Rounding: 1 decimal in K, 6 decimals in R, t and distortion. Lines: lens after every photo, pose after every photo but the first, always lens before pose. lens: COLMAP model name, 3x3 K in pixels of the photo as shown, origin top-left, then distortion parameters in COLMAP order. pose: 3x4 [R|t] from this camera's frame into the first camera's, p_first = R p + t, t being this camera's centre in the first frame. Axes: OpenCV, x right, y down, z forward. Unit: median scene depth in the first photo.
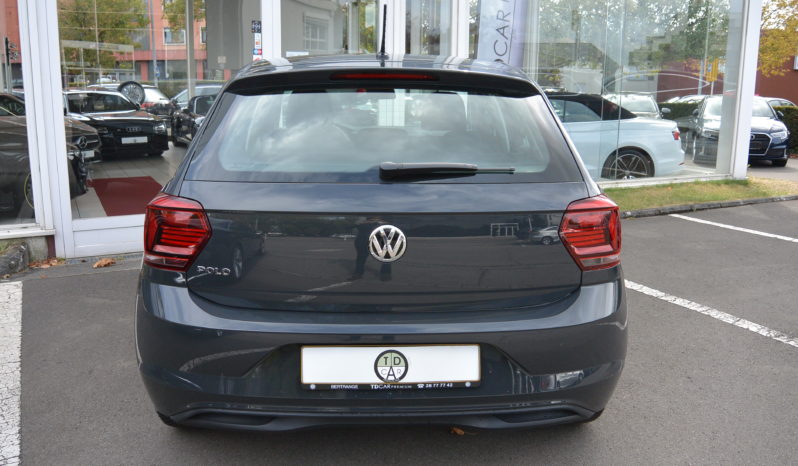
lens RADIAL K [[685.4, 0, 397.9], [0, 685.4, 229.7], [0, 0, 1]] dist [-0.137502, 0.049512]
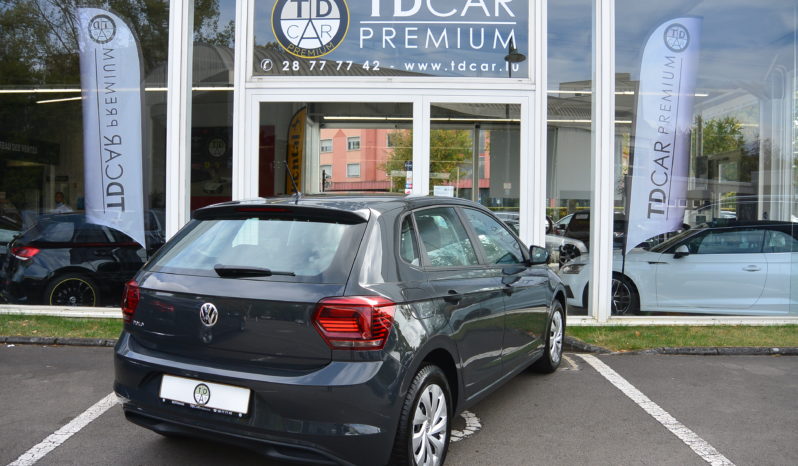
lens RADIAL K [[685.4, 0, 399.0], [0, 685.4, 236.0], [0, 0, 1]] dist [-0.137502, 0.049512]
pose [[0.874021, 0.017119, -0.485586, 1.104417], [-0.101666, 0.983701, -0.148313, 0.027930], [0.475133, 0.178997, 0.861516, -0.162715]]
